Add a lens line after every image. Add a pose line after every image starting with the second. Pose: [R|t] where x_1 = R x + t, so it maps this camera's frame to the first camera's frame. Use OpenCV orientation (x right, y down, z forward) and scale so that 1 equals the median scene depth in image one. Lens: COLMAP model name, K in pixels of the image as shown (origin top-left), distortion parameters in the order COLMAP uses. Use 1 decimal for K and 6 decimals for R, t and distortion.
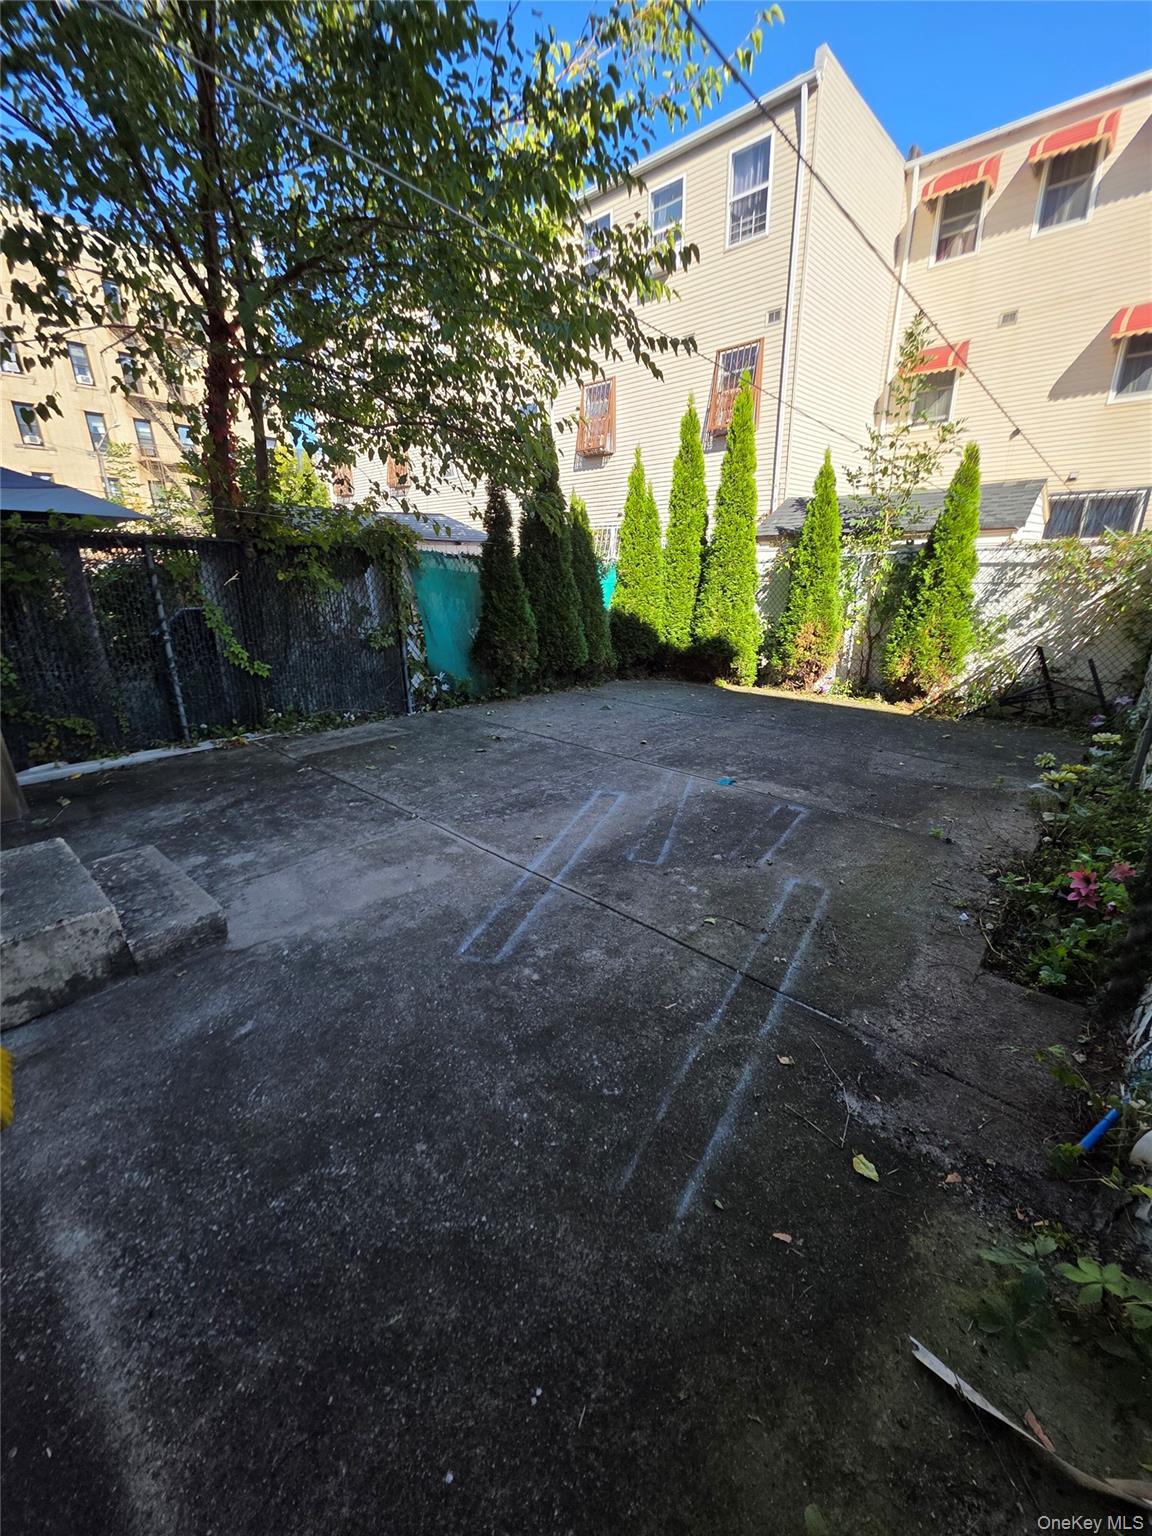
lens RADIAL K [[610.9, 0, 564.0], [0, 610.9, 764.8], [0, 0, 1]] dist [0.003626, -0.000836]
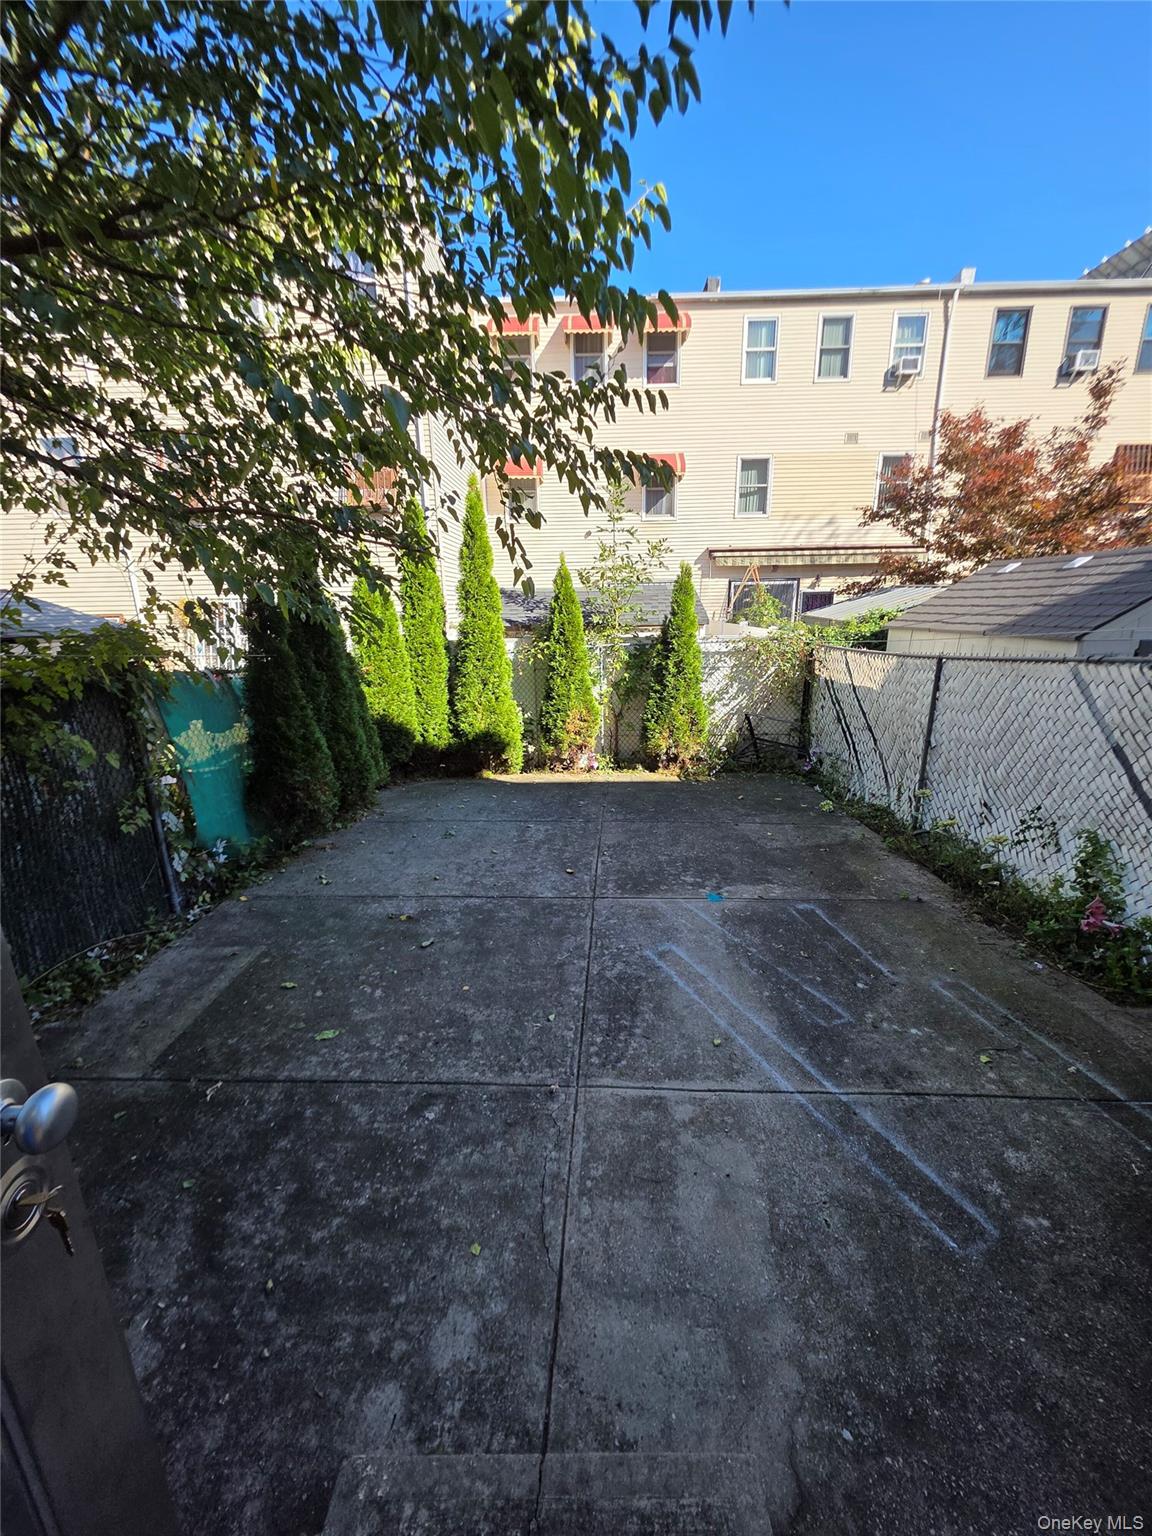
lens RADIAL K [[610.9, 0, 574.6], [0, 610.9, 776.3], [0, 0, 1]] dist [0.003626, -0.000836]
pose [[0.750964, -0.175729, 0.636531, -0.493539], [0.216906, 0.976098, 0.013574, -0.219044], [-0.623702, 0.127874, 0.771132, 0.315654]]
